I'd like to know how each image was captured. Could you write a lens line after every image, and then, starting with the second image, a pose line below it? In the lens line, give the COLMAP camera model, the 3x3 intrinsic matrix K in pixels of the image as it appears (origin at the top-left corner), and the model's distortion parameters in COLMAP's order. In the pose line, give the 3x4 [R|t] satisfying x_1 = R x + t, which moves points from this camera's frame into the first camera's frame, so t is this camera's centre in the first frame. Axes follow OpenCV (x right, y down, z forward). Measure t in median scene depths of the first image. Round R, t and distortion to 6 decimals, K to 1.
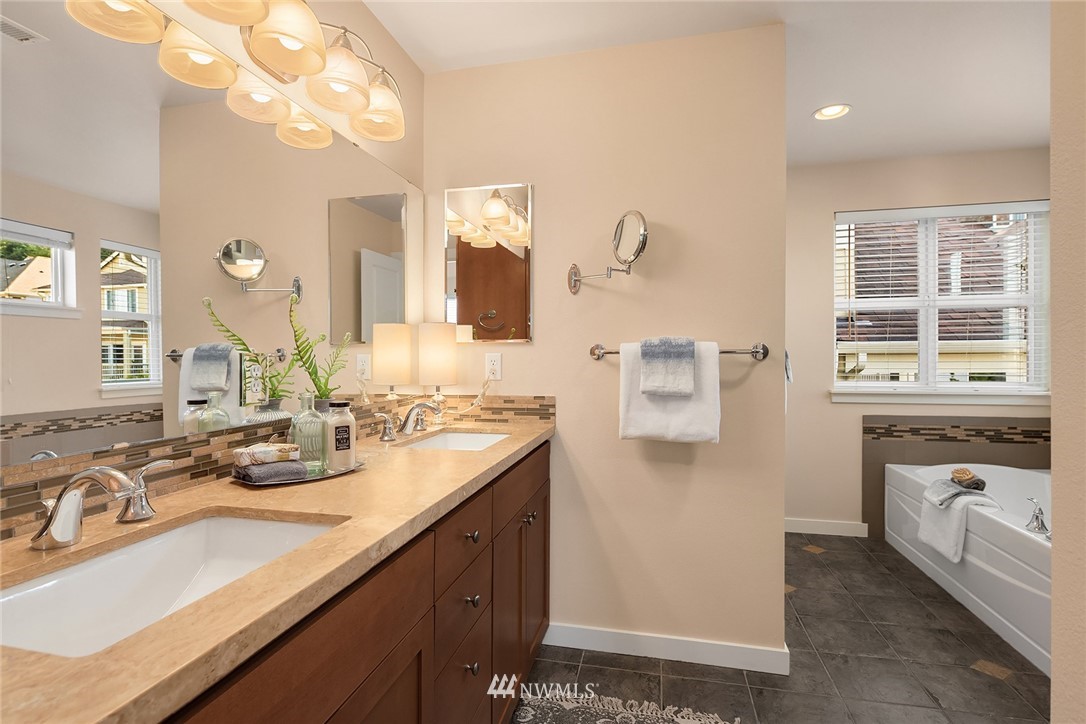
lens RADIAL K [[519.2, 0, 543.0], [0, 519.2, 362.0], [0, 0, 1]] dist [-0.000611, -0.000331]
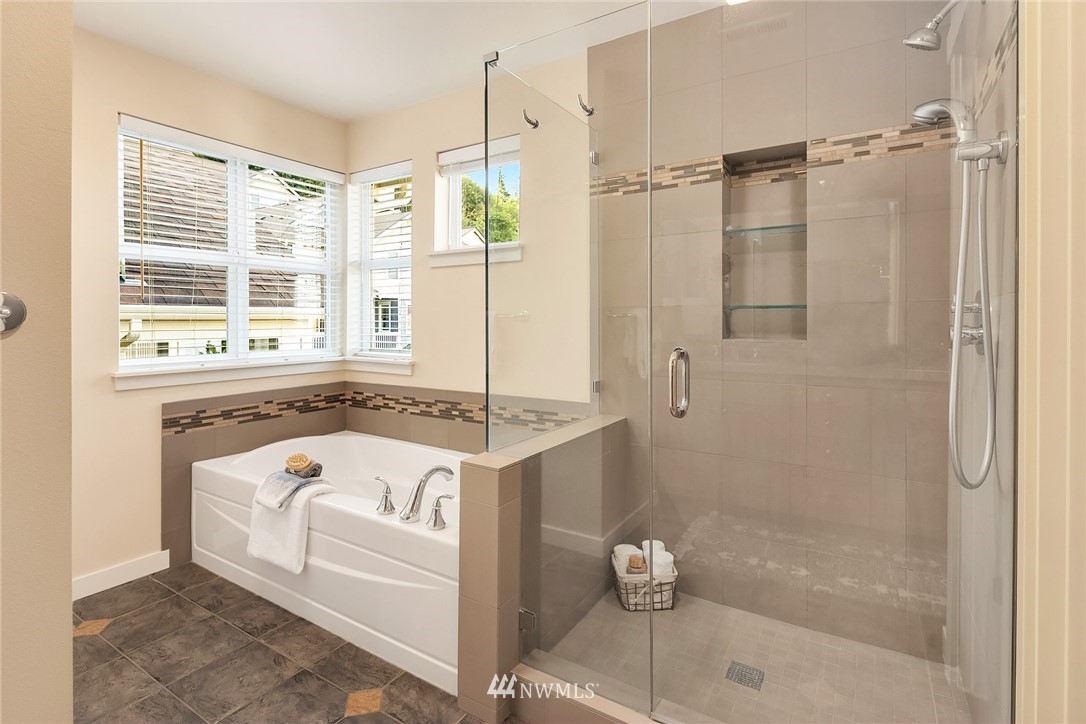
lens RADIAL K [[530.4, 0, 539.6], [0, 530.4, 320.2], [0, 0, 1]] dist [-0.003358, -0.001498]
pose [[0.333655, 0.003189, 0.942690, 0.097642], [0.012633, 0.999889, -0.007854, -0.002354], [-0.942610, 0.014530, 0.333578, 0.266096]]
